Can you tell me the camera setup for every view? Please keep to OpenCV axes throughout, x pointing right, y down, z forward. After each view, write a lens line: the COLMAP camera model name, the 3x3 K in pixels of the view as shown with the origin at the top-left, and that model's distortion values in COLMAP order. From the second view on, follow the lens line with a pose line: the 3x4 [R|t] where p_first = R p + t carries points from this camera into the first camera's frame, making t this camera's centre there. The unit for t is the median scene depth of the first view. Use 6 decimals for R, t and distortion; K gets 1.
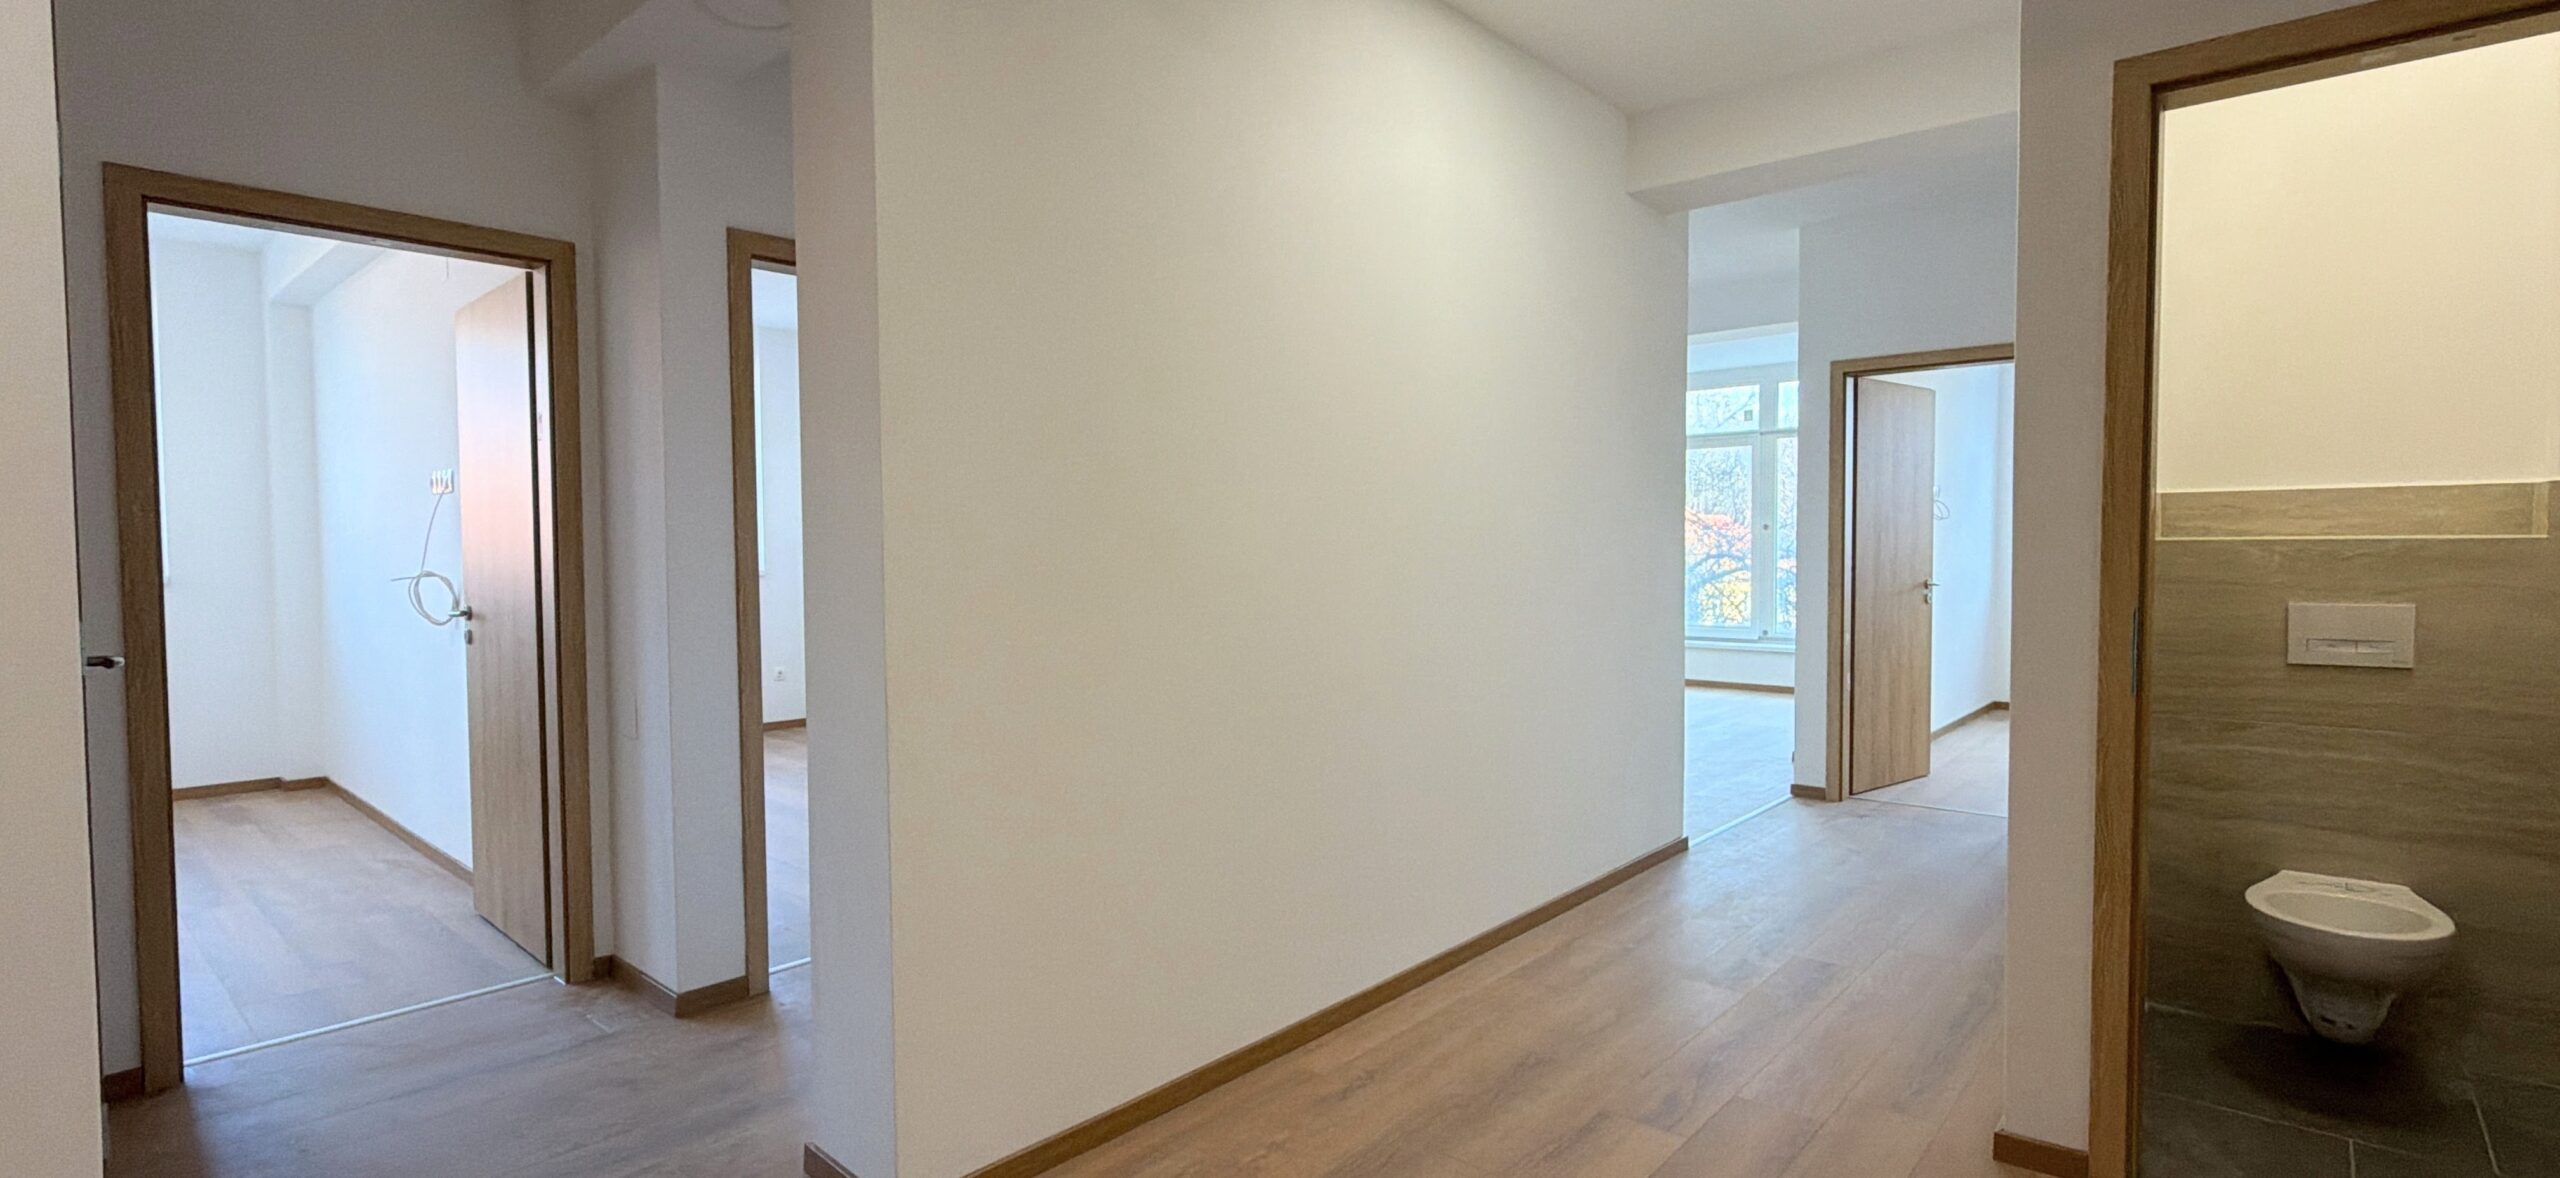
lens RADIAL K [[1168.3, 0, 1281.4], [0, 1168.3, 593.1], [0, 0, 1]] dist [0.001488, -0.000076]
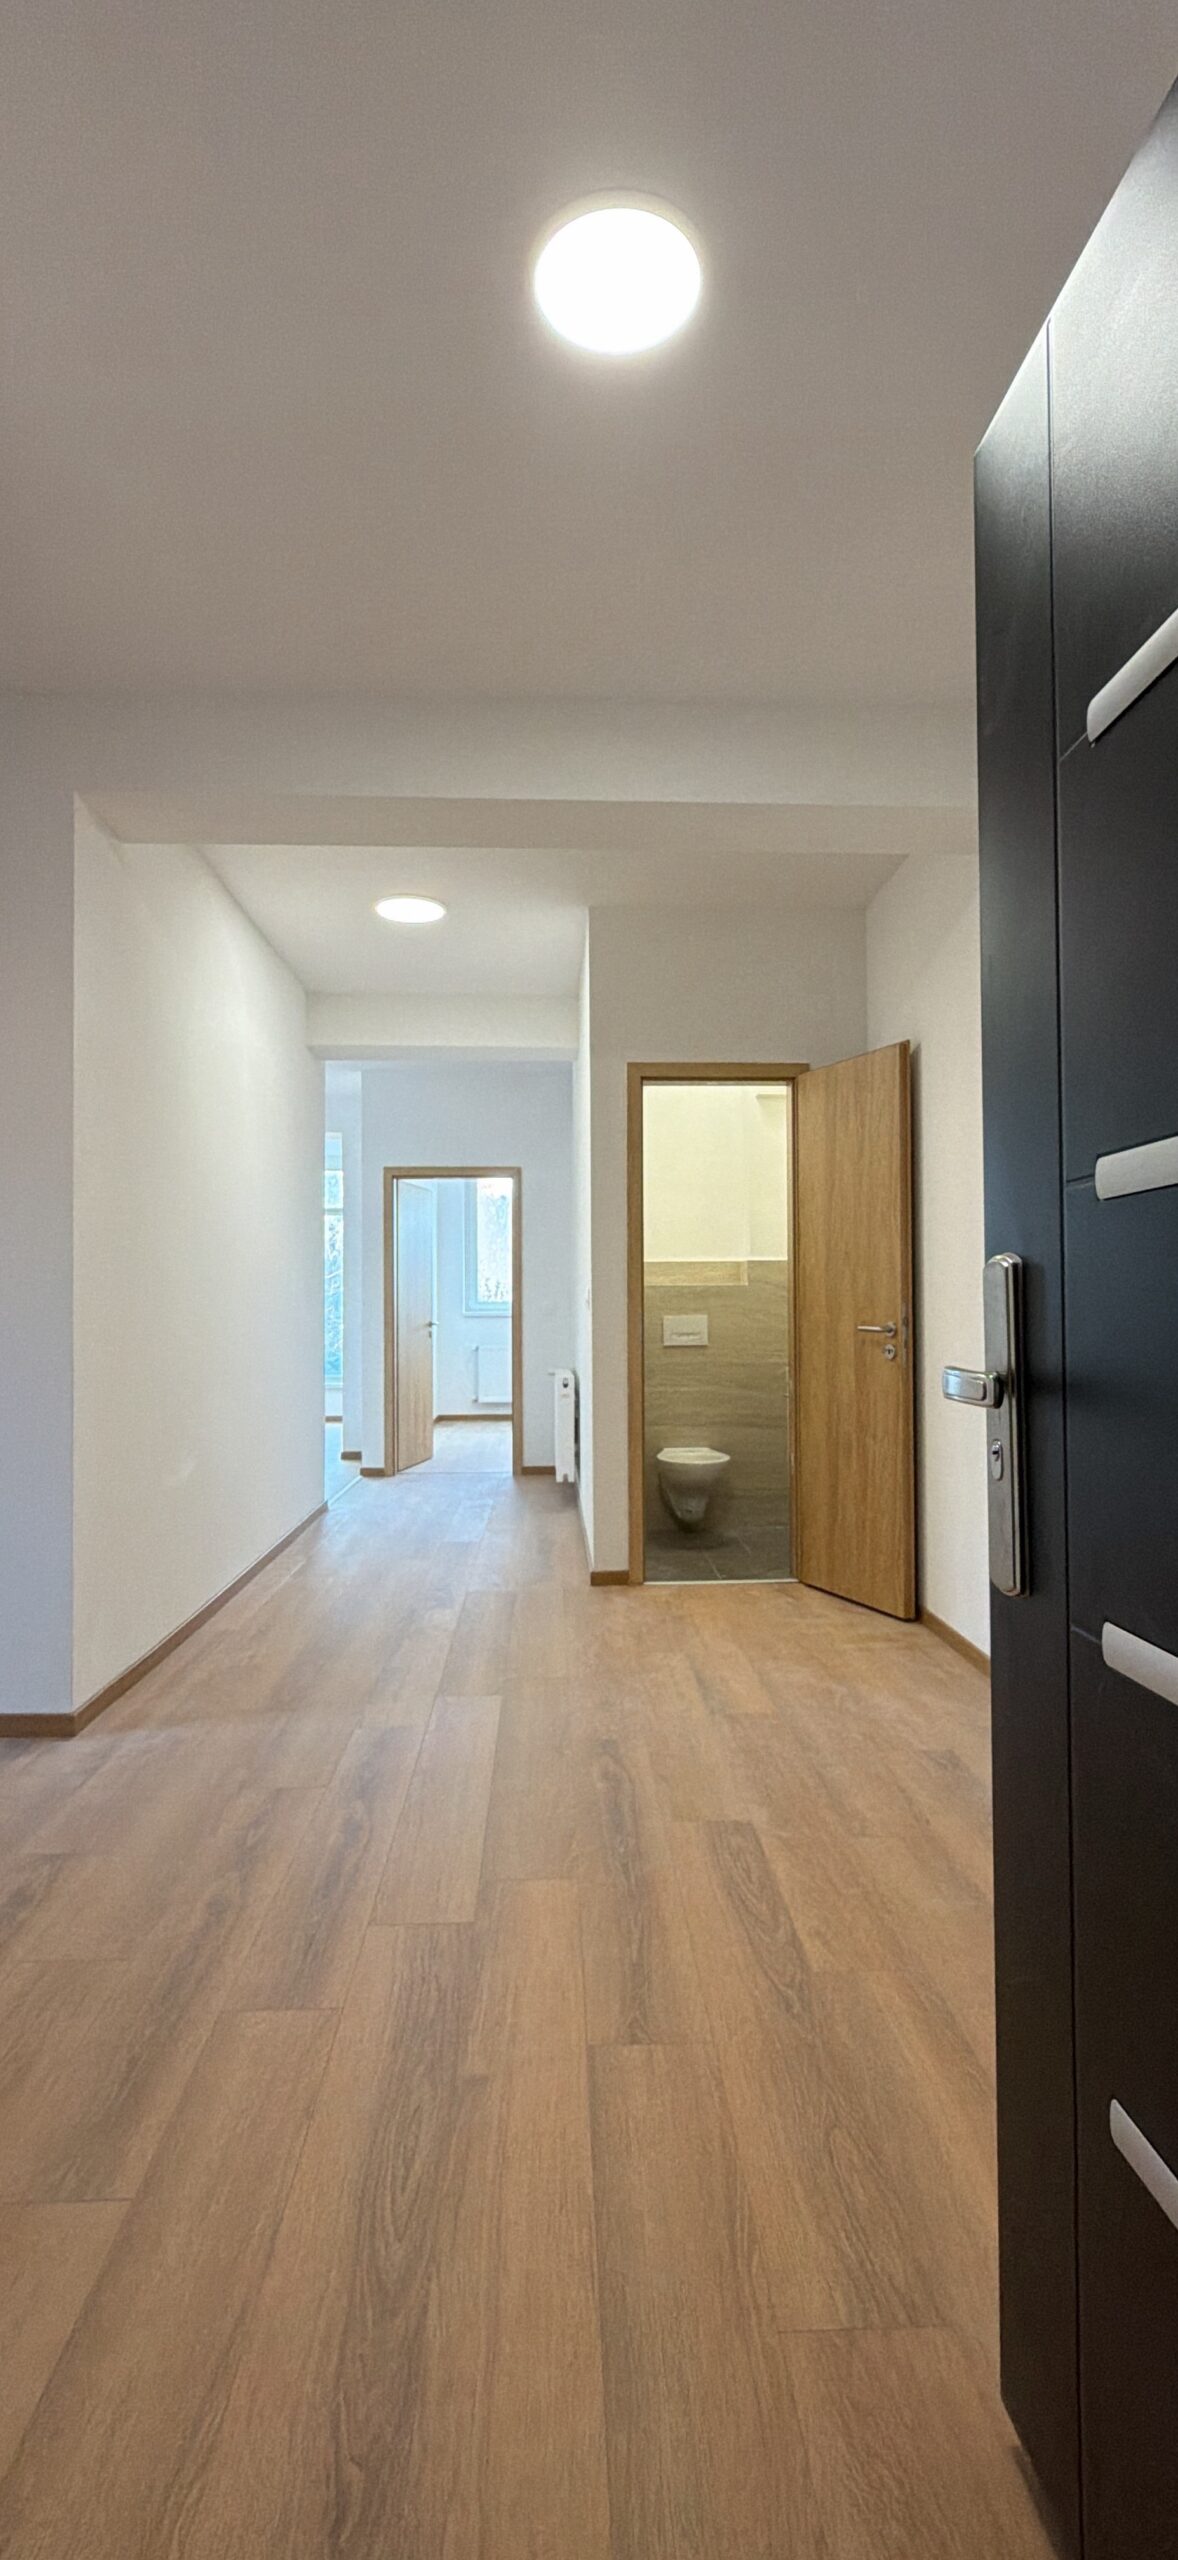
lens RADIAL K [[1168.3, 0, 589.0], [0, 1168.3, 1280.0], [0, 0, 1]] dist [0.001488, -0.000076]
pose [[0.723172, 0.022245, 0.690310, -0.694633], [0.027217, 0.997787, -0.060666, 0.070811], [-0.690131, 0.062660, 0.720966, -0.420638]]
